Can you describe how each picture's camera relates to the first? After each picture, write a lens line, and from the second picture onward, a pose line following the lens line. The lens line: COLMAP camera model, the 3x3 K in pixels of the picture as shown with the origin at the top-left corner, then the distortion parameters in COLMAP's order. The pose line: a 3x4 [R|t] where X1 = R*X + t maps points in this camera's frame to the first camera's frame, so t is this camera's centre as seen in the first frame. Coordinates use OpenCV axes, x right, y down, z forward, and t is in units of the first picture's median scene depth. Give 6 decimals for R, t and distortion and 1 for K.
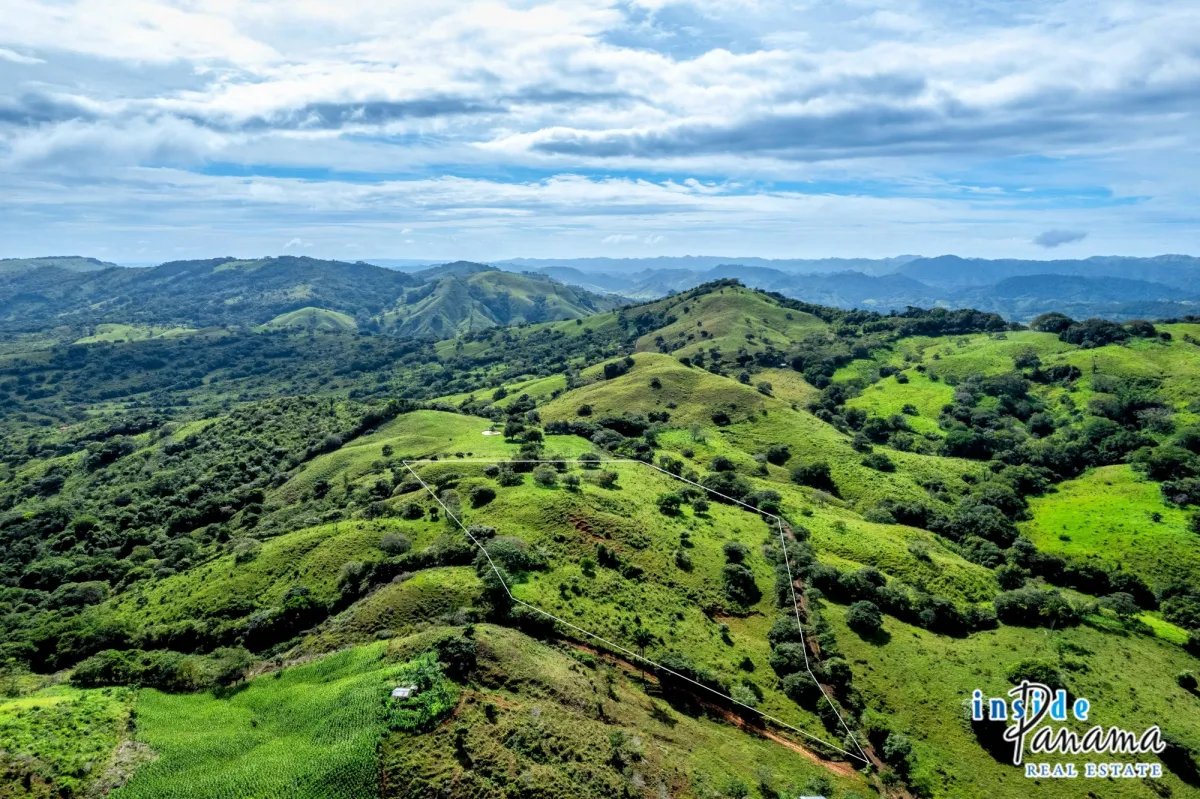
lens RADIAL K [[765.9, 0, 603.1], [0, 765.9, 416.8], [0, 0, 1]] dist [-0.076480, 0.064914]
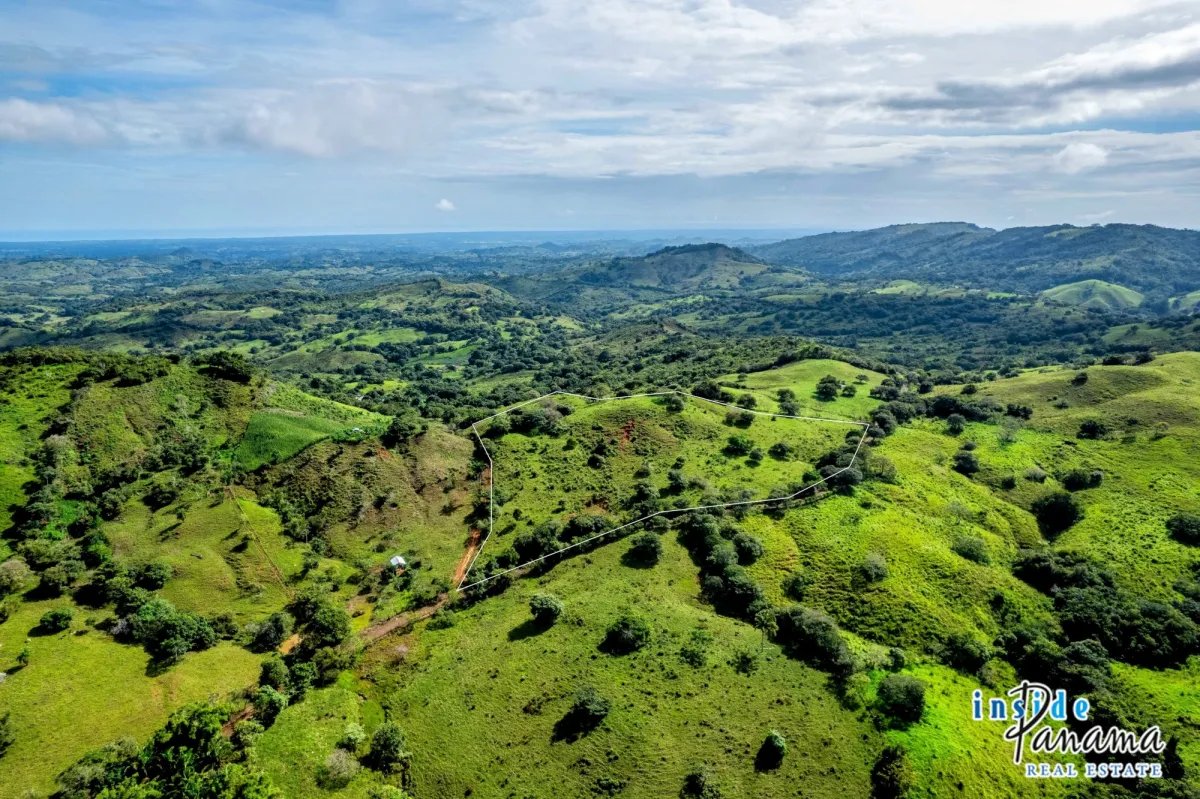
lens RADIAL K [[774.4, 0, 603.7], [0, 774.4, 404.2], [0, 0, 1]] dist [-0.078138, 0.066932]
pose [[0.453602, 0.206398, -0.866975, 0.296895], [-0.186113, 0.973301, 0.134336, -0.017663], [0.871554, 0.100420, 0.479905, 0.092692]]
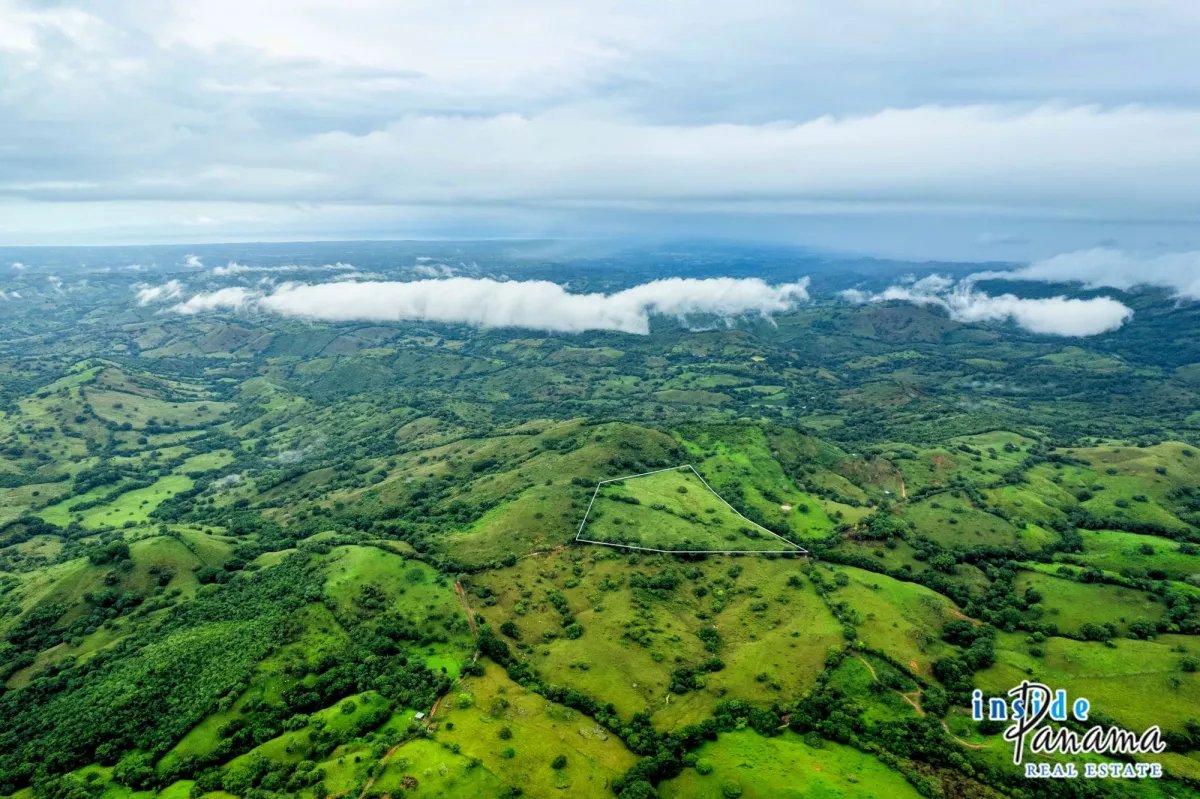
lens RADIAL K [[771.3, 0, 602.8], [0, 771.3, 409.8], [0, 0, 1]] dist [-0.079233, 0.071785]
pose [[0.254735, 0.237314, -0.937439, 0.878781], [-0.212639, 0.959438, 0.185102, -0.129260], [0.943342, 0.152184, 0.294864, -0.514443]]
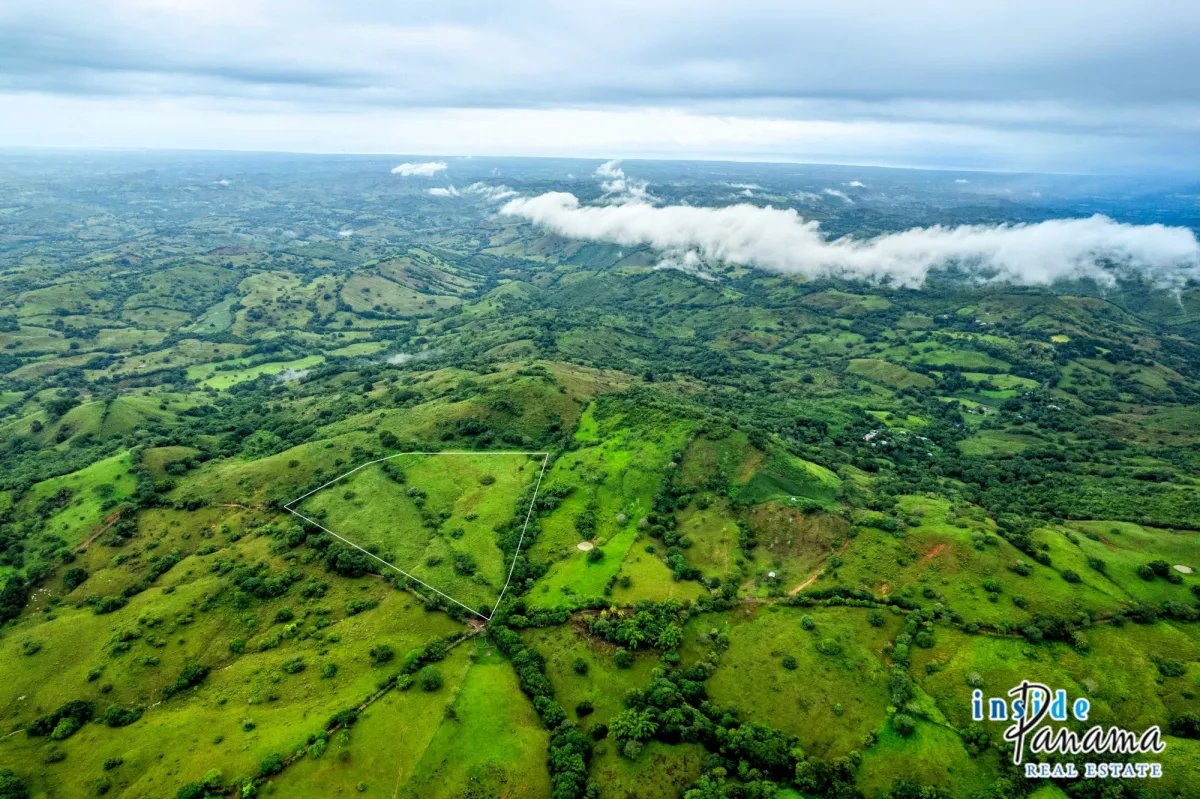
lens RADIAL K [[771.3, 0, 602.8], [0, 771.3, 409.8], [0, 0, 1]] dist [-0.079233, 0.071785]
pose [[-0.343629, 0.311450, -0.885956, 0.581064], [-0.221208, 0.890014, 0.398675, -0.239829], [0.912681, 0.332977, -0.236940, 0.140903]]
